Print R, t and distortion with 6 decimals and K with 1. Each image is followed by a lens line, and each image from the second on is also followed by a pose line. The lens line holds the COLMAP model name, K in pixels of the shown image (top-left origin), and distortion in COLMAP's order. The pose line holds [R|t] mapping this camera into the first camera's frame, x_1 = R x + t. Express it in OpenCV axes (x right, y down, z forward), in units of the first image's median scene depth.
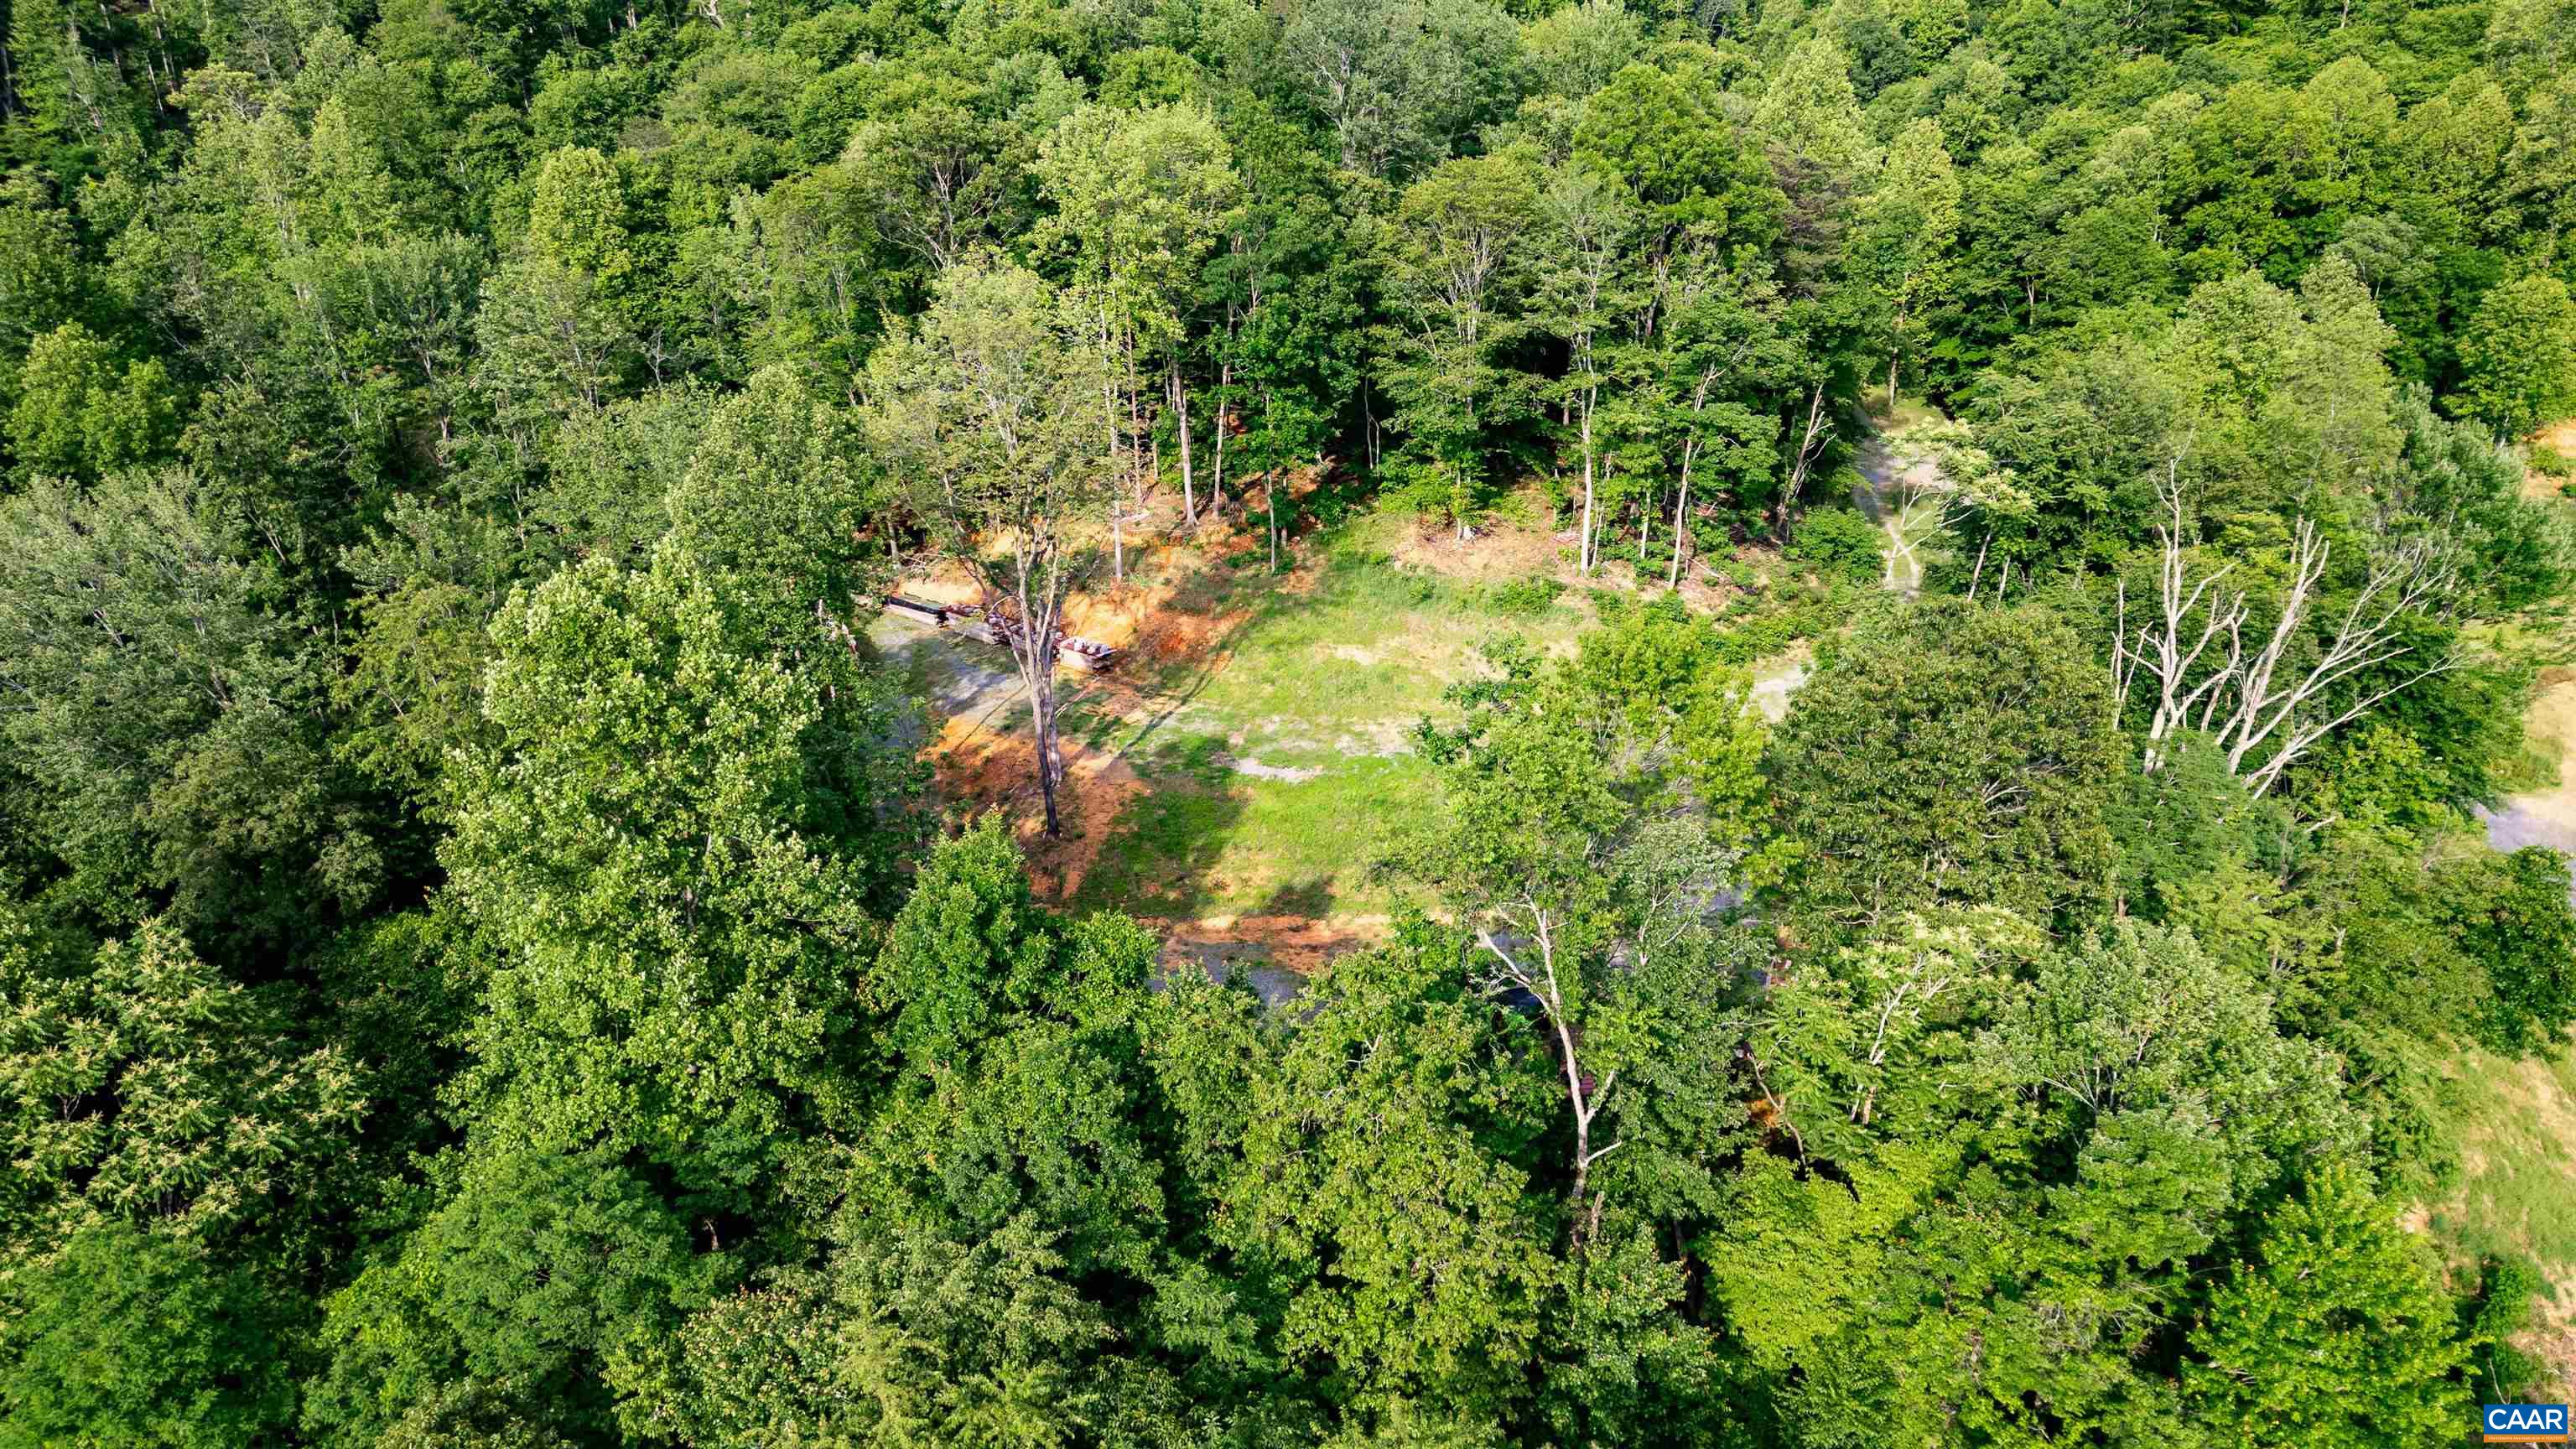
lens RADIAL K [[1803.9, 0, 1279.2], [0, 1803.9, 707.8], [0, 0, 1]] dist [0.073382, -0.067895]
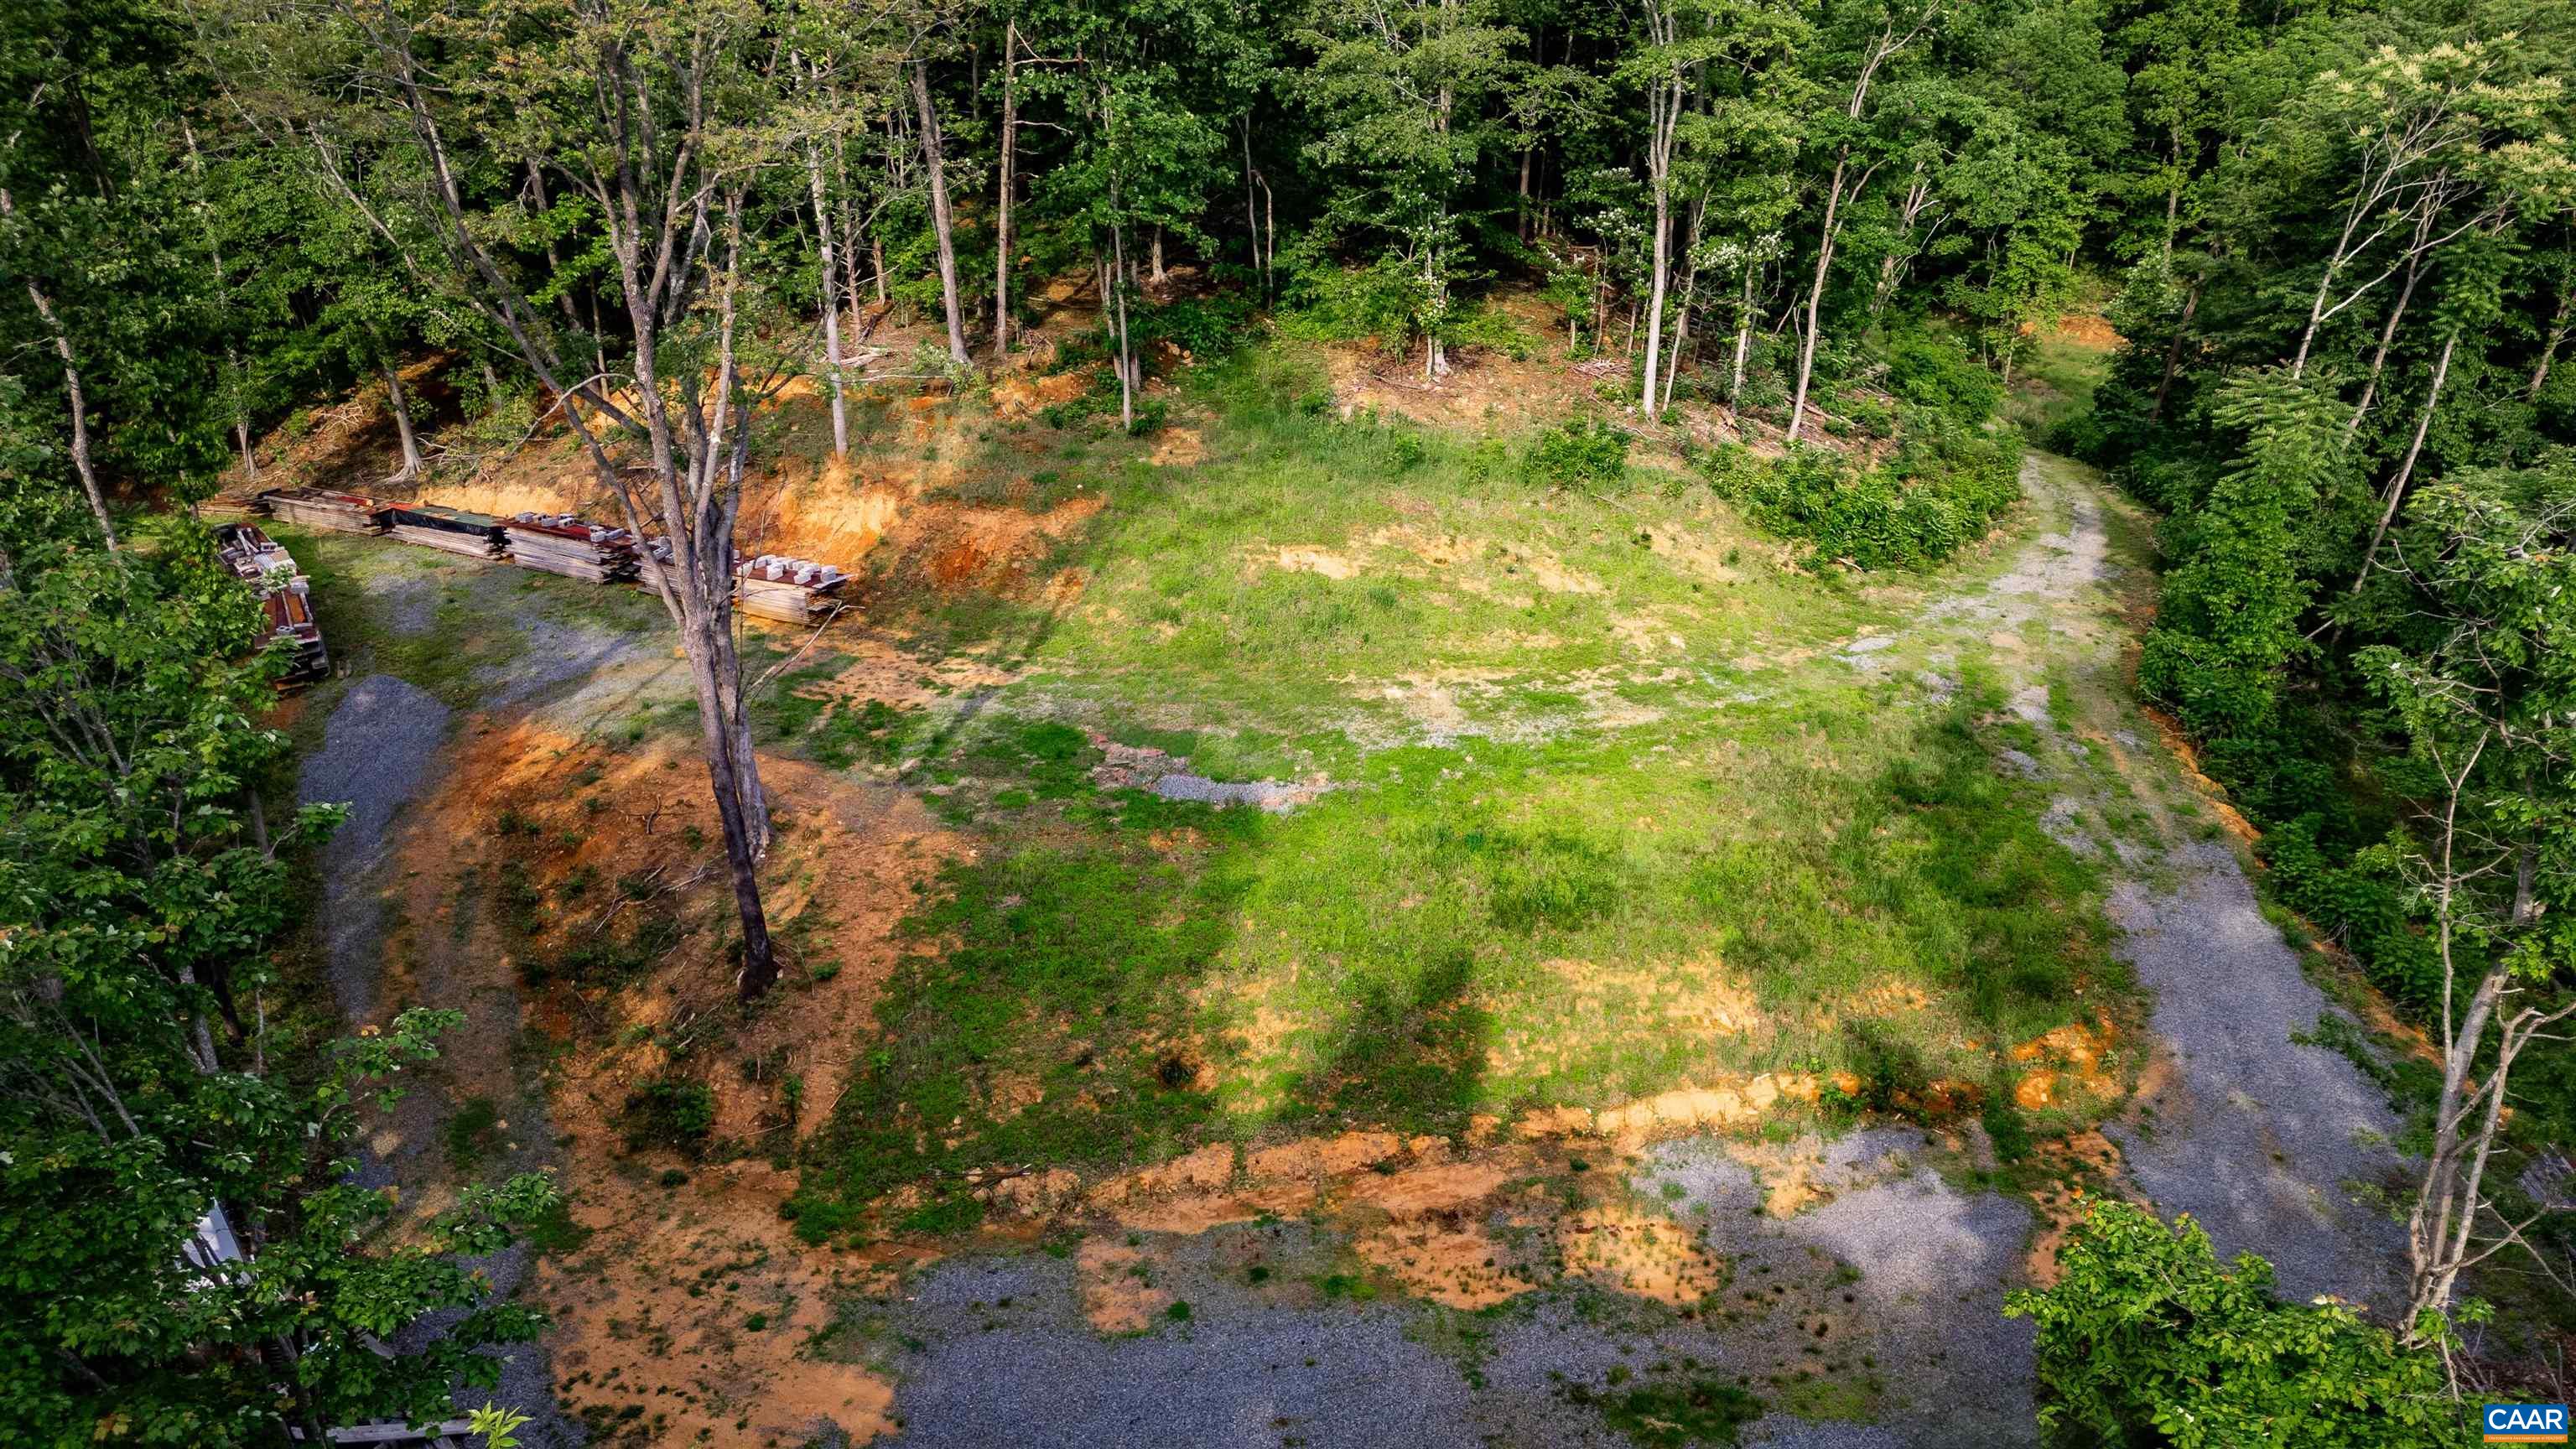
lens RADIAL K [[1793.5, 0, 1277.6], [0, 1793.5, 725.8], [0, 0, 1]] dist [0.089111, -0.100427]
pose [[0.982475, -0.063243, 0.175339, -0.057771], [0.062129, 0.997998, 0.011843, 0.010462], [-0.175737, -0.000742, 0.984437, 0.421807]]
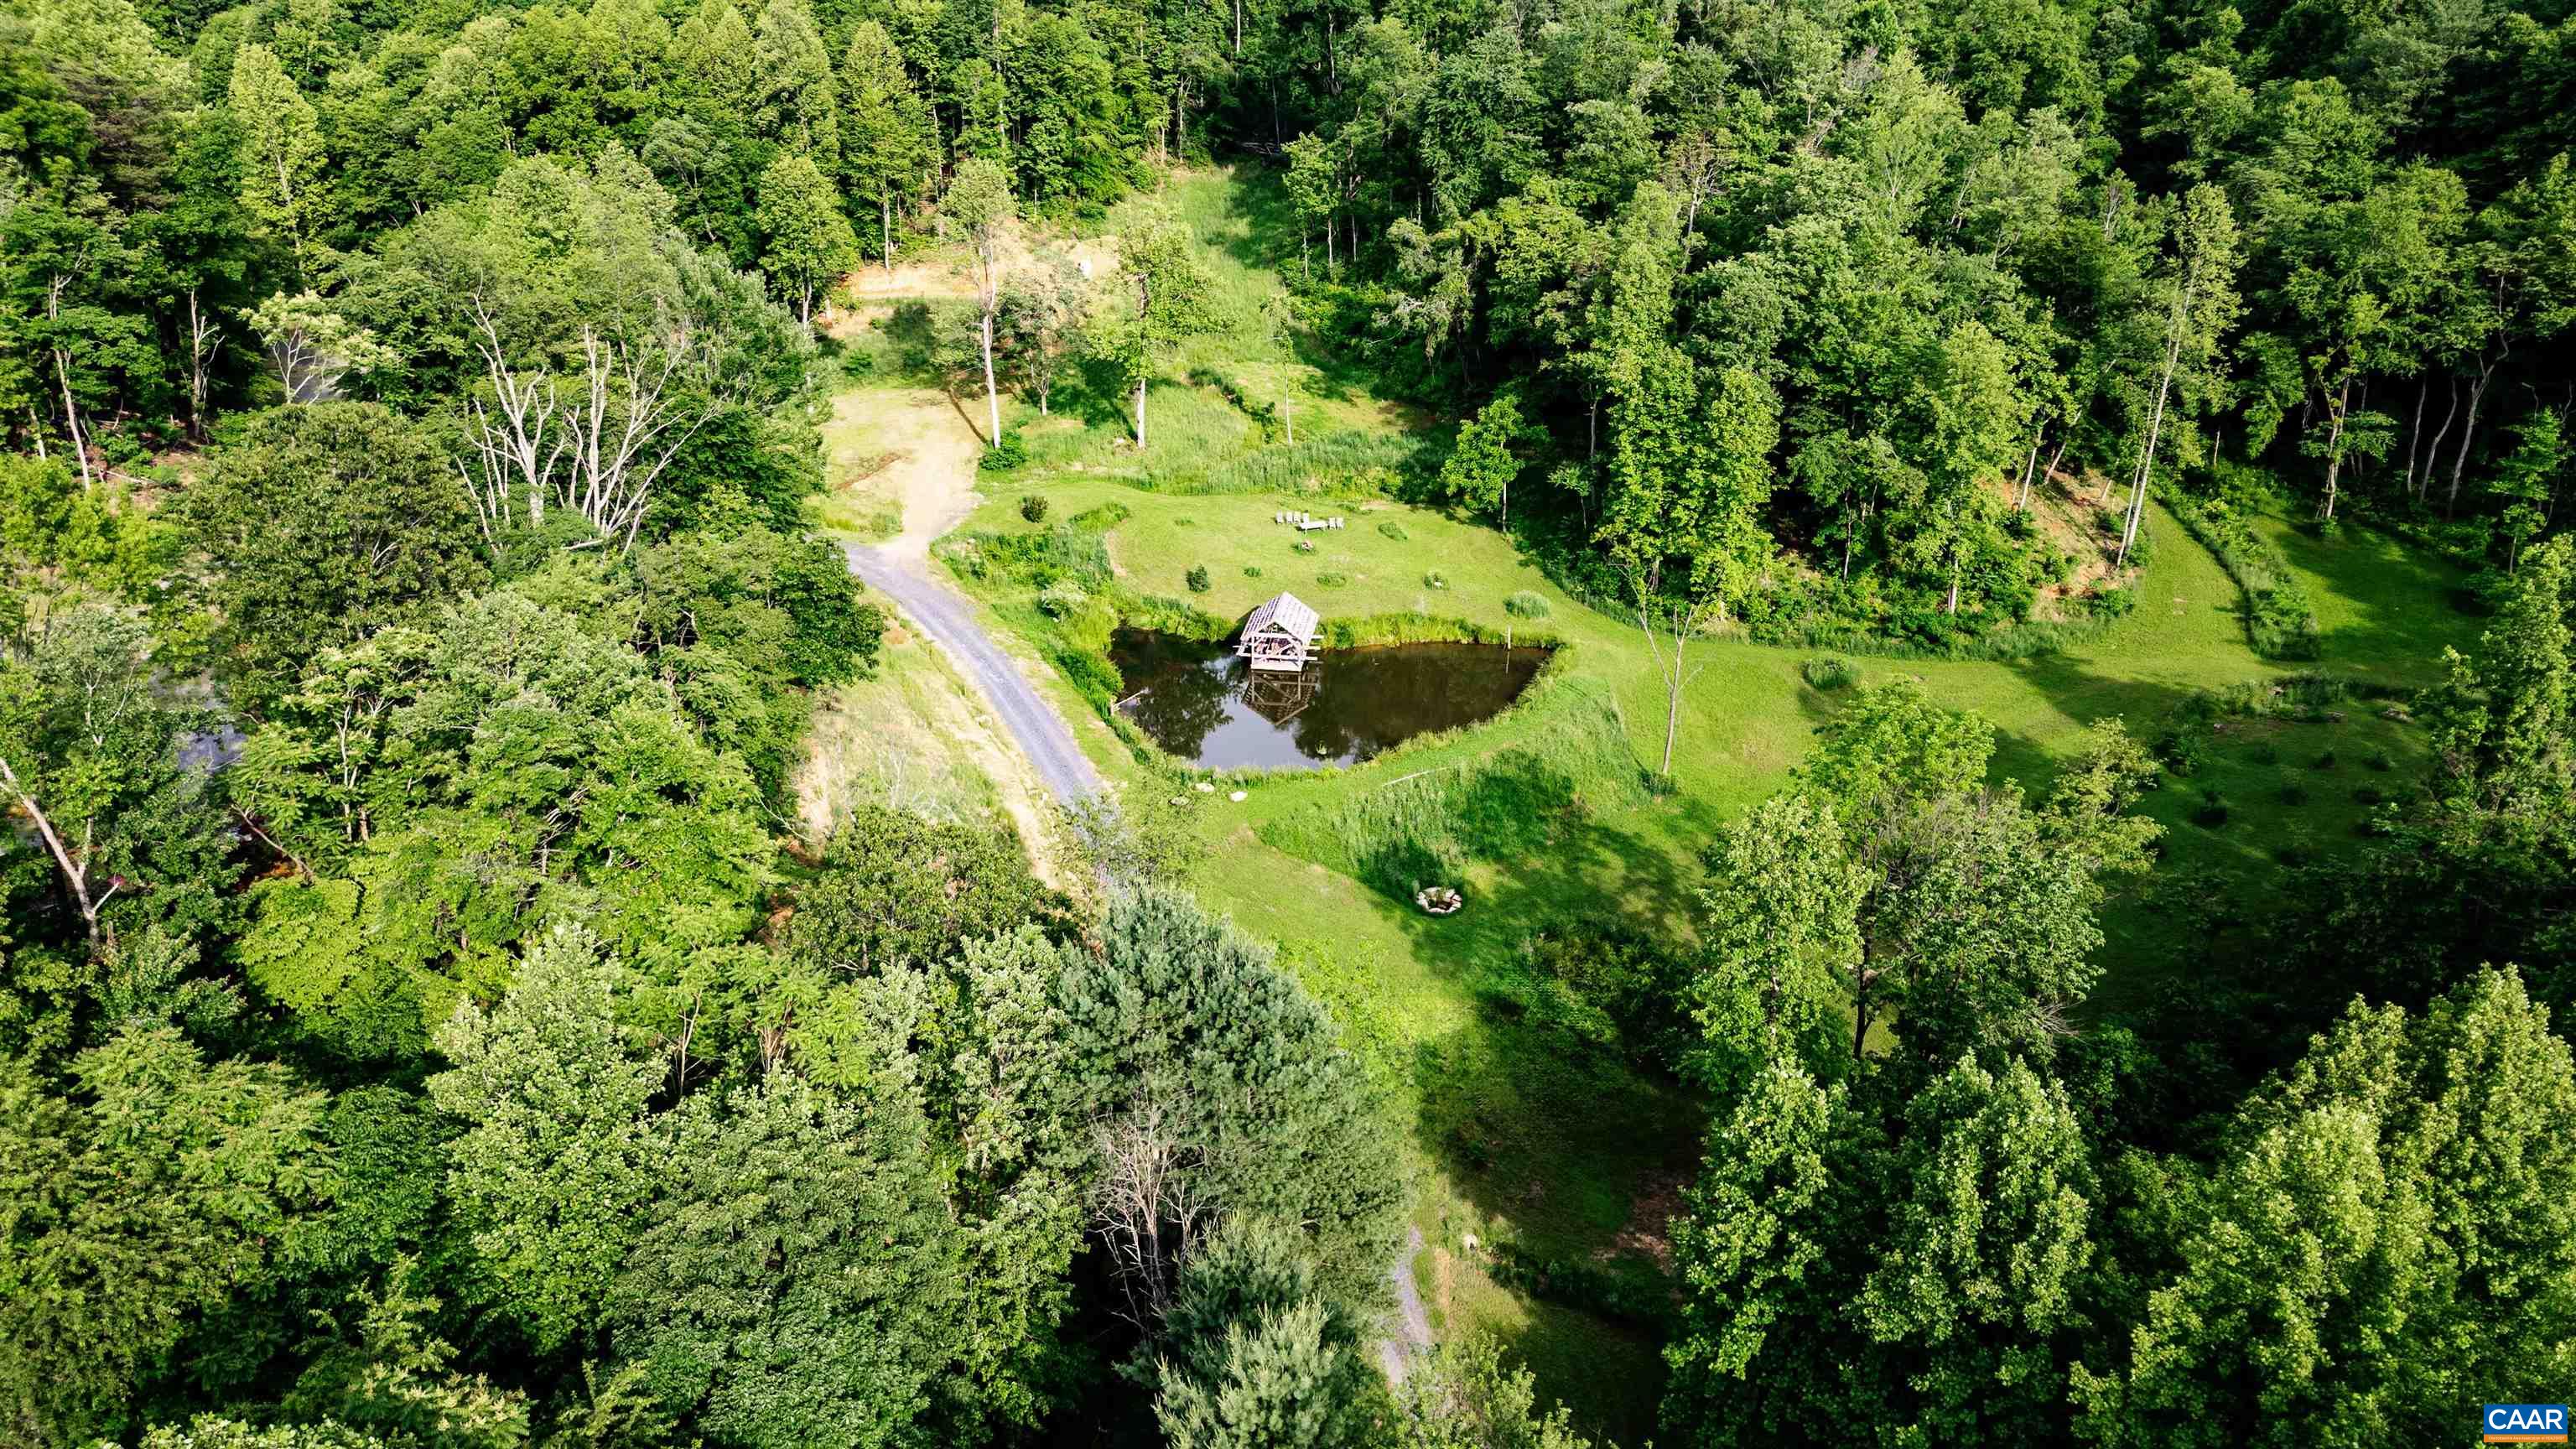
lens RADIAL K [[1803.9, 0, 1279.2], [0, 1803.9, 707.8], [0, 0, 1]] dist [0.073382, -0.067895]
pose [[0.710029, -0.267446, 0.651407, -0.011961], [0.248246, 0.960745, 0.123863, 0.079706], [-0.658963, 0.073763, 0.748550, -0.193486]]
